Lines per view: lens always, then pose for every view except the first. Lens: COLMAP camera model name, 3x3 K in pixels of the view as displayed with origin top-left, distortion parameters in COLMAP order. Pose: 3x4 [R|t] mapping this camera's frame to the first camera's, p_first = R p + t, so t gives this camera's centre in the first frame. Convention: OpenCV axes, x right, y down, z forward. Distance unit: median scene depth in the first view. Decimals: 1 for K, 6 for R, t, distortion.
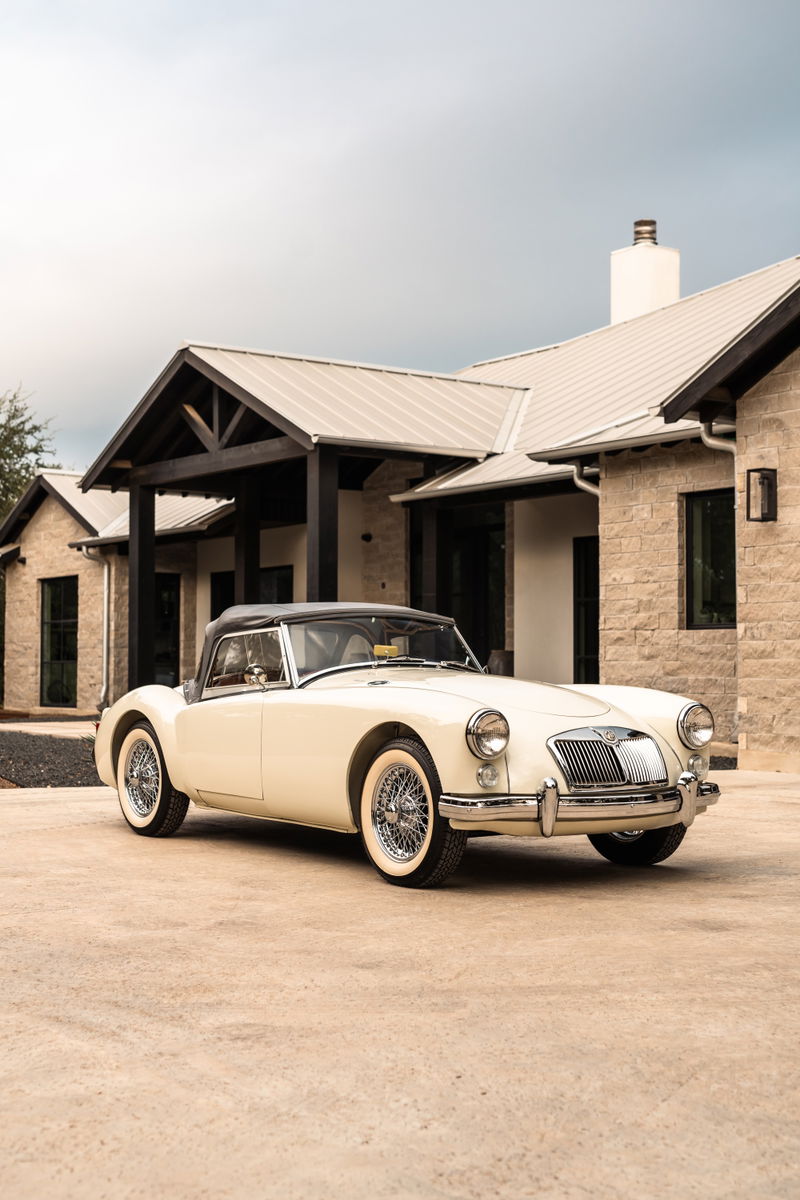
lens RADIAL K [[1700.8, 0, 400.0], [0, 1700.8, 600.0], [0, 0, 1]] dist [0.012651, 0.005016]
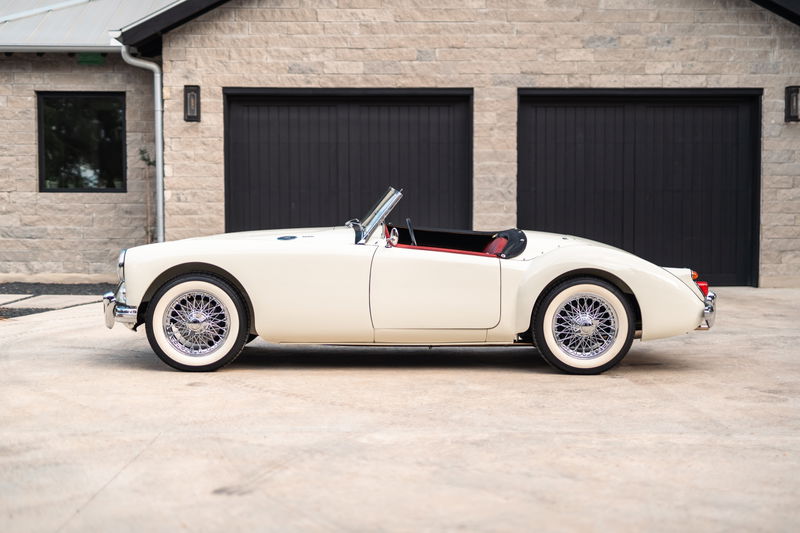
lens RADIAL K [[1121.5, 0, 400.0], [0, 1121.5, 266.5], [0, 0, 1]] dist [0.002614, -0.041789]
pose [[0.556813, -0.041223, 0.829615, -0.480639], [-0.033893, 0.996808, 0.072278, 0.002313], [-0.829946, -0.068363, 0.553638, 0.297874]]
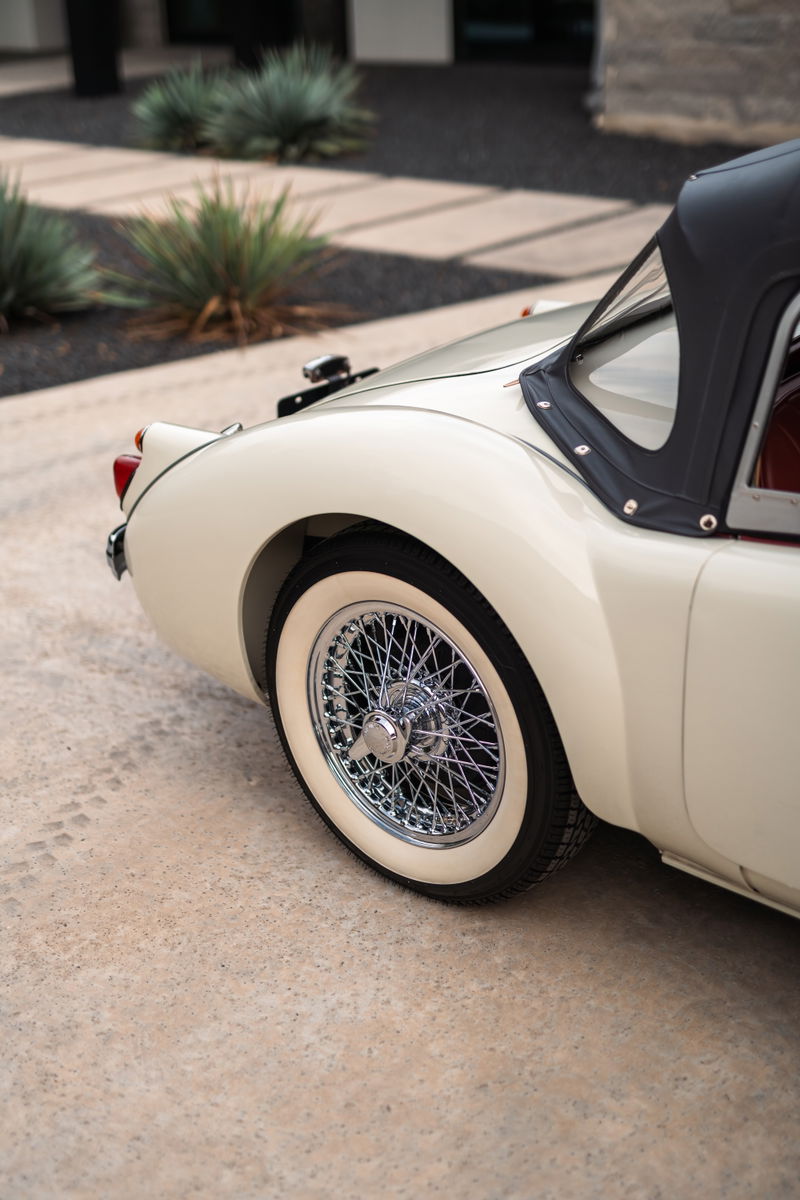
lens RADIAL K [[1682.2, 0, 400.0], [0, 1682.2, 600.0], [0, 0, 1]] dist [0.002614, -0.041789]
pose [[0.972027, -0.123879, 0.199542, -0.128079], [0.031022, 0.909867, 0.413739, -0.021834], [-0.232810, -0.395976, 0.888258, 0.461233]]
